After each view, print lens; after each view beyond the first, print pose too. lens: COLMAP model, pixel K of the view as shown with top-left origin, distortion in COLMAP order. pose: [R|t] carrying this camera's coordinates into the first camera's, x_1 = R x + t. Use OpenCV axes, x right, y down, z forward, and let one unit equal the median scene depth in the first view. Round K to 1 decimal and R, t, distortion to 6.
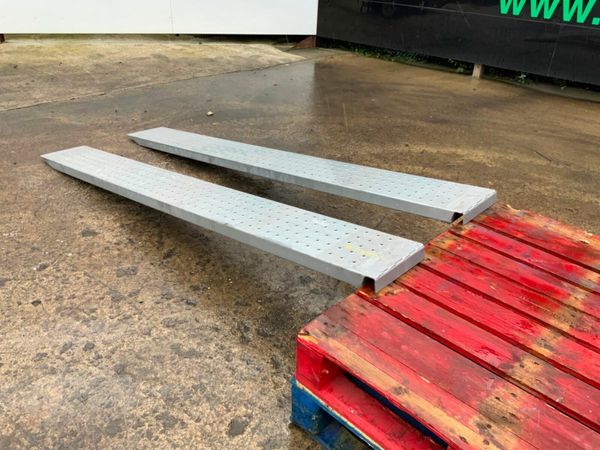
lens RADIAL K [[498.1, 0, 300.0], [0, 498.1, 231.5], [0, 0, 1]] dist [0.062226, -0.116647]
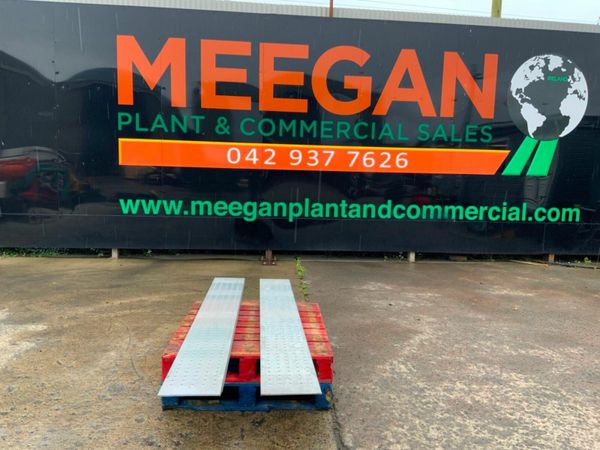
lens RADIAL K [[498.1, 0, 300.2], [0, 498.1, 220.1], [0, 0, 1]] dist [0.062226, -0.116647]
pose [[0.697403, -0.094281, 0.710450, -0.288473], [0.356506, 0.905596, -0.229781, 0.102087], [-0.621717, 0.413529, 0.665178, -0.288676]]
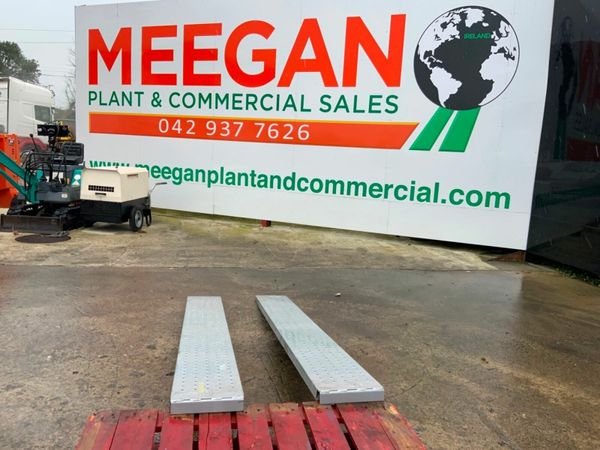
lens RADIAL K [[498.1, 0, 300.7], [0, 498.1, 219.7], [0, 0, 1]] dist [0.062226, -0.116647]
pose [[0.809852, 0.084440, -0.580525, 0.333820], [-0.309002, 0.902578, -0.299784, -0.012482], [0.498655, 0.422164, 0.757047, -0.007821]]
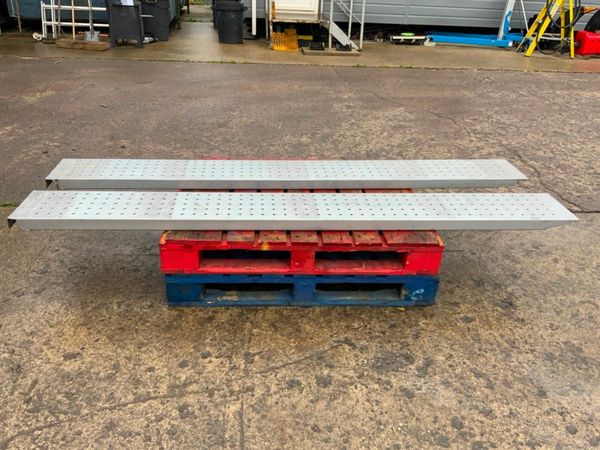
lens RADIAL K [[498.1, 0, 300.1], [0, 498.1, 218.8], [0, 0, 1]] dist [0.062226, -0.116647]
pose [[-0.726935, -0.381355, 0.571082, -0.147180], [0.273134, 0.602444, 0.749973, -0.312044], [-0.630051, 0.701163, -0.333776, 0.466098]]
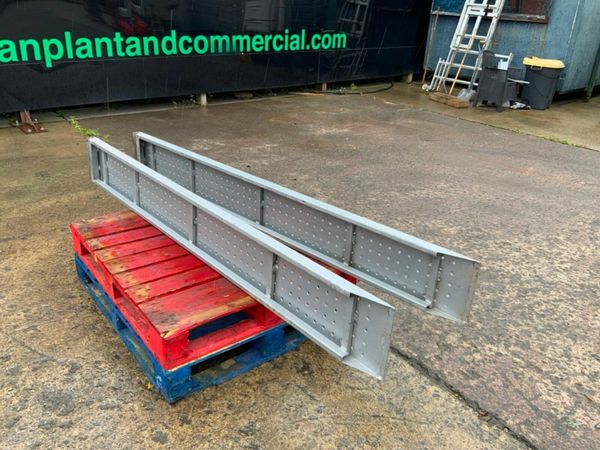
lens RADIAL K [[498.1, 0, 302.3], [0, 498.1, 229.6], [0, 0, 1]] dist [0.062226, -0.116647]
pose [[0.150996, -0.452123, 0.879082, -0.273560], [0.454700, 0.821385, 0.344347, -0.091399], [-0.877752, 0.347723, 0.329606, 0.024273]]
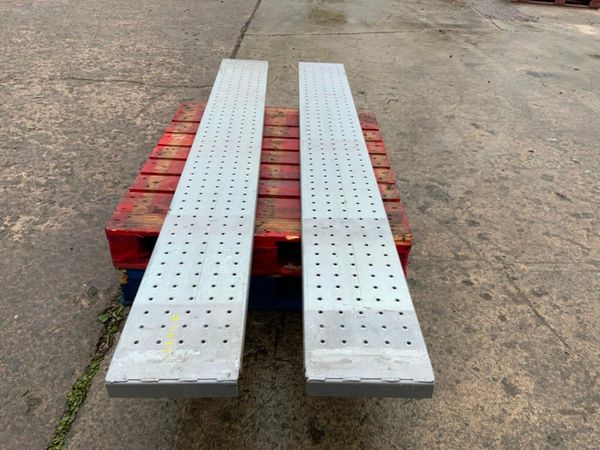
lens RADIAL K [[498.1, 0, 300.8], [0, 498.1, 223.2], [0, 0, 1]] dist [0.062226, -0.116647]
pose [[-0.731203, 0.306868, -0.609240, 0.409219], [-0.399942, 0.530660, 0.747293, -0.245859], [0.552619, 0.790084, -0.265291, 0.451491]]
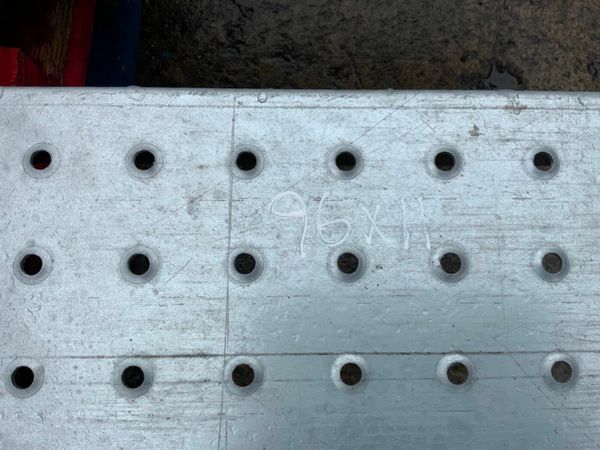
lens RADIAL K [[498.1, 0, 295.5], [0, 498.1, 226.1], [0, 0, 1]] dist [0.062226, -0.116647]
pose [[0.663720, 0.733263, -0.147653, 0.280811], [-0.374172, 0.496415, 0.783305, -0.044307], [0.647666, -0.464647, 0.603847, 0.339529]]
